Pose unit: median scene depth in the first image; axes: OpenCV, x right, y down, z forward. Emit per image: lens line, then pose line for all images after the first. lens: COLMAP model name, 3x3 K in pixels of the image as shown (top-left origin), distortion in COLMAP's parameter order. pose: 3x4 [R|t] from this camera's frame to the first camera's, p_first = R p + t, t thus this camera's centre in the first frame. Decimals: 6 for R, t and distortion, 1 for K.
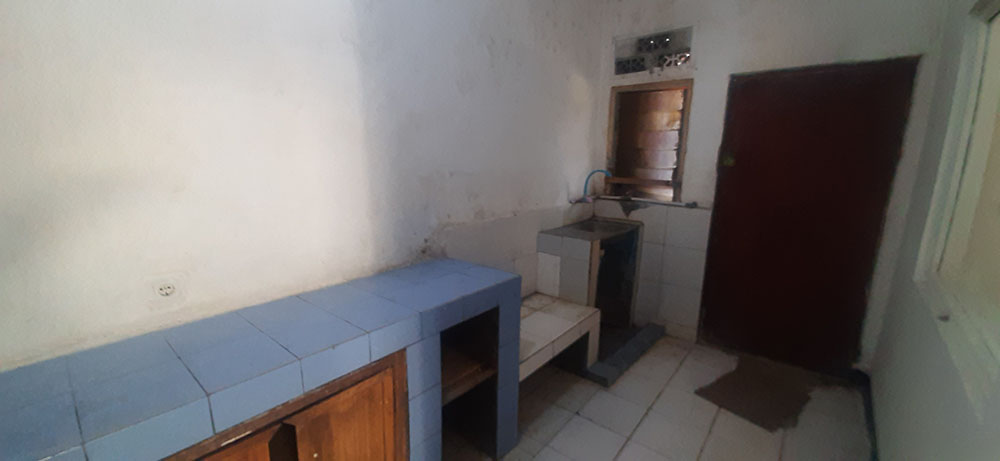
lens RADIAL K [[392.8, 0, 505.8], [0, 392.8, 237.3], [0, 0, 1]] dist [0.012889, -0.013738]
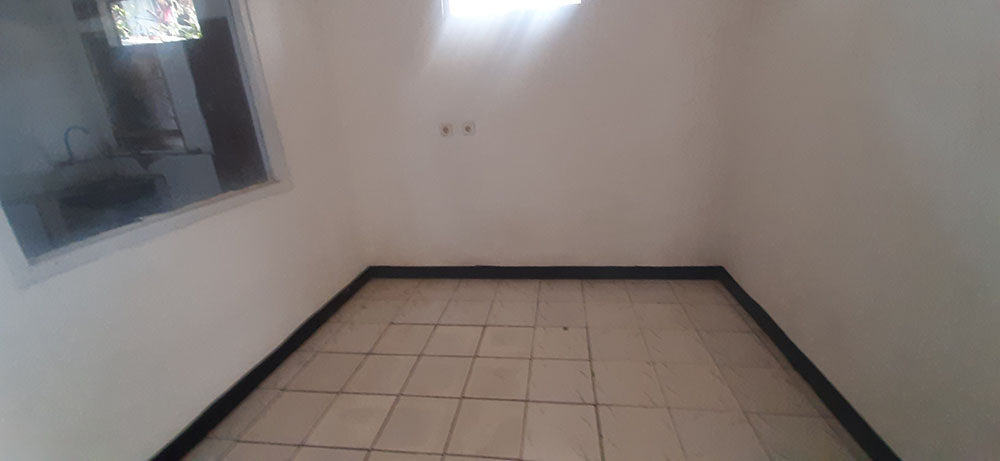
lens RADIAL K [[392.8, 0, 505.8], [0, 392.8, 237.3], [0, 0, 1]] dist [0.012889, -0.013738]
pose [[0.848762, -0.227819, 0.477182, 0.580332], [0.170033, 0.972088, 0.161662, 0.105646], [-0.500692, -0.056076, 0.863807, -0.319796]]
